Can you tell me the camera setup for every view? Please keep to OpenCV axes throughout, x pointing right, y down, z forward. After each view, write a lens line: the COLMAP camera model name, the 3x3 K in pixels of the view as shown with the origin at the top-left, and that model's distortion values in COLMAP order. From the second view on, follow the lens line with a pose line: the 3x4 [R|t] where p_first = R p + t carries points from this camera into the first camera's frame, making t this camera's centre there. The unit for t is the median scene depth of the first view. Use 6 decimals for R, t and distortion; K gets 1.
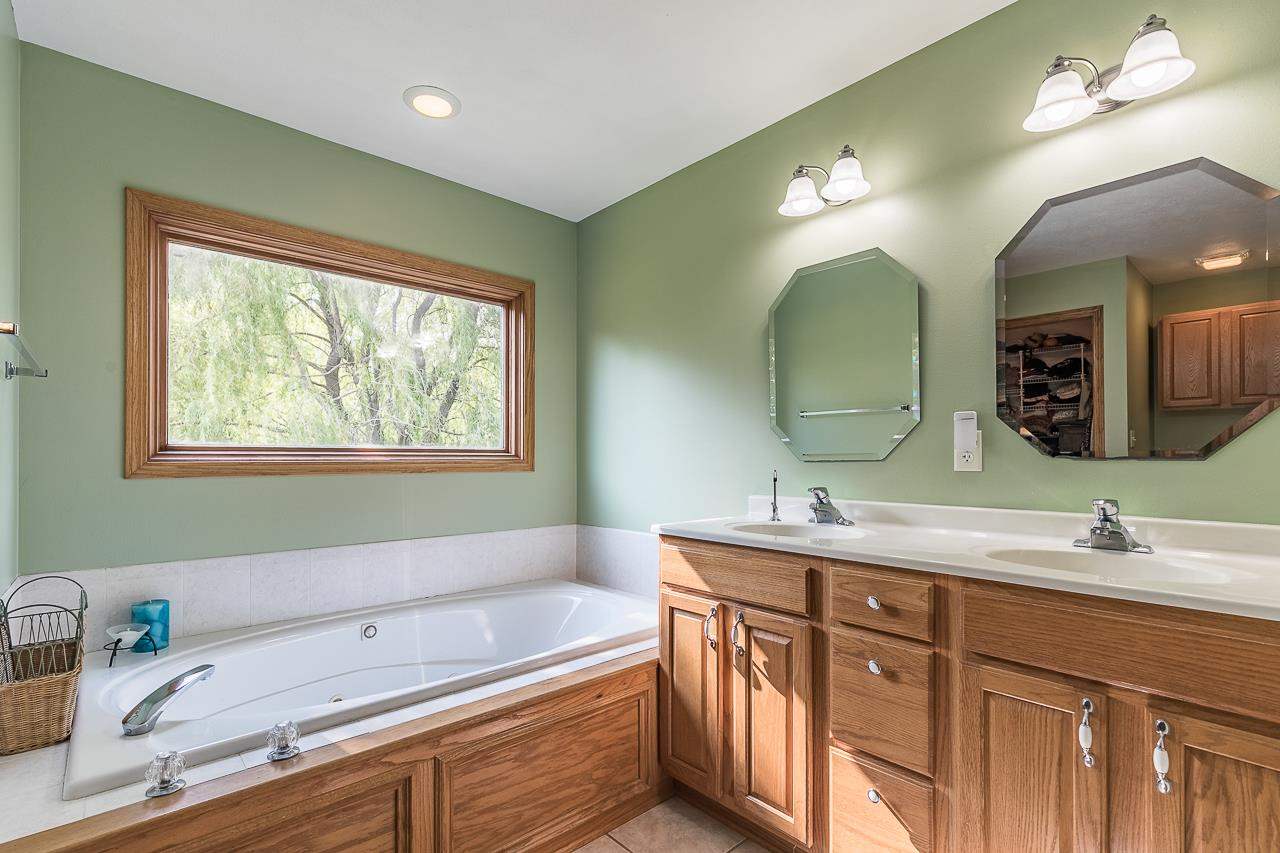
lens RADIAL K [[589.3, 0, 640.1], [0, 589.3, 457.8], [0, 0, 1]] dist [0.012569, -0.000679]
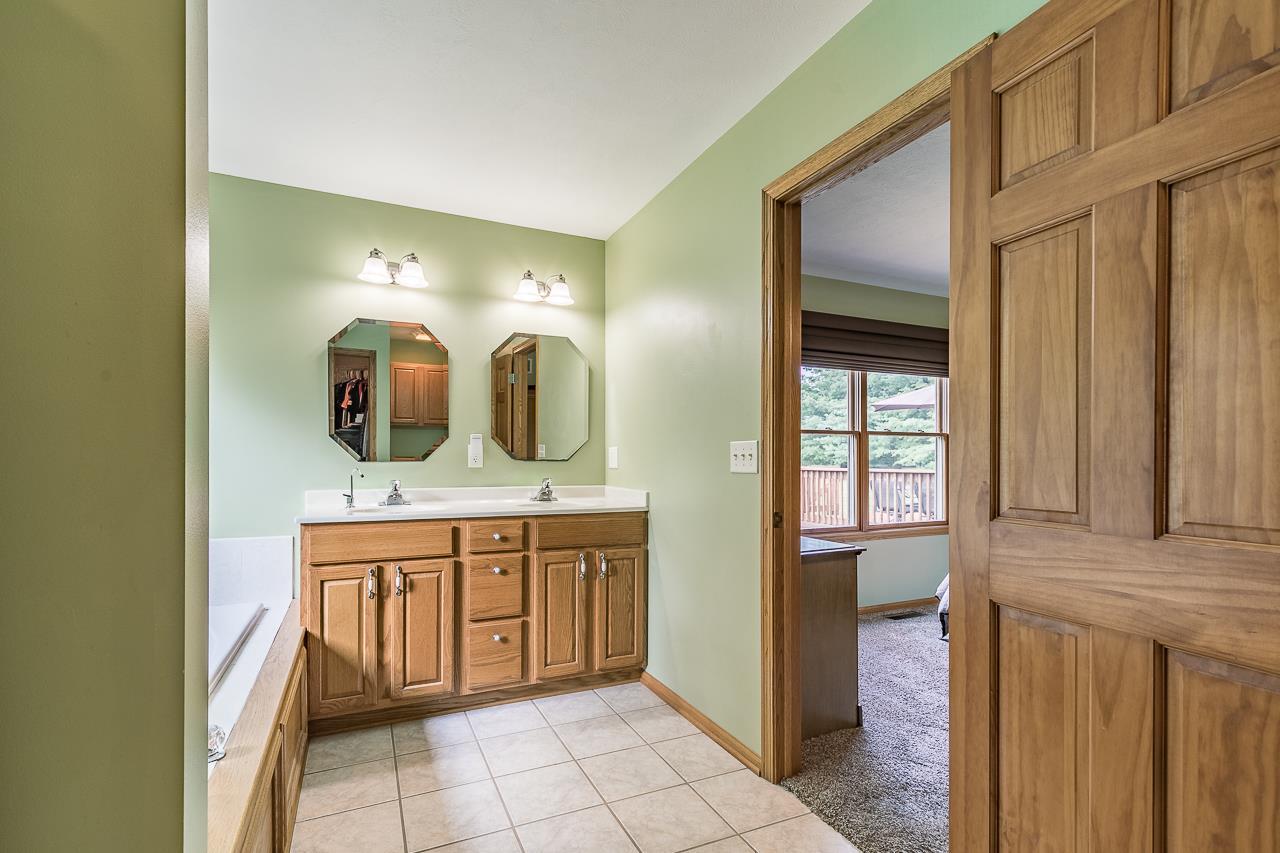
lens RADIAL K [[589.3, 0, 629.0], [0, 589.3, 461.3], [0, 0, 1]] dist [0.012569, -0.000679]
pose [[0.309571, -0.001454, 0.950875, -1.166006], [-0.000795, 0.999998, 0.001788, 0.000227], [-0.950876, -0.001310, 0.309569, 0.009655]]
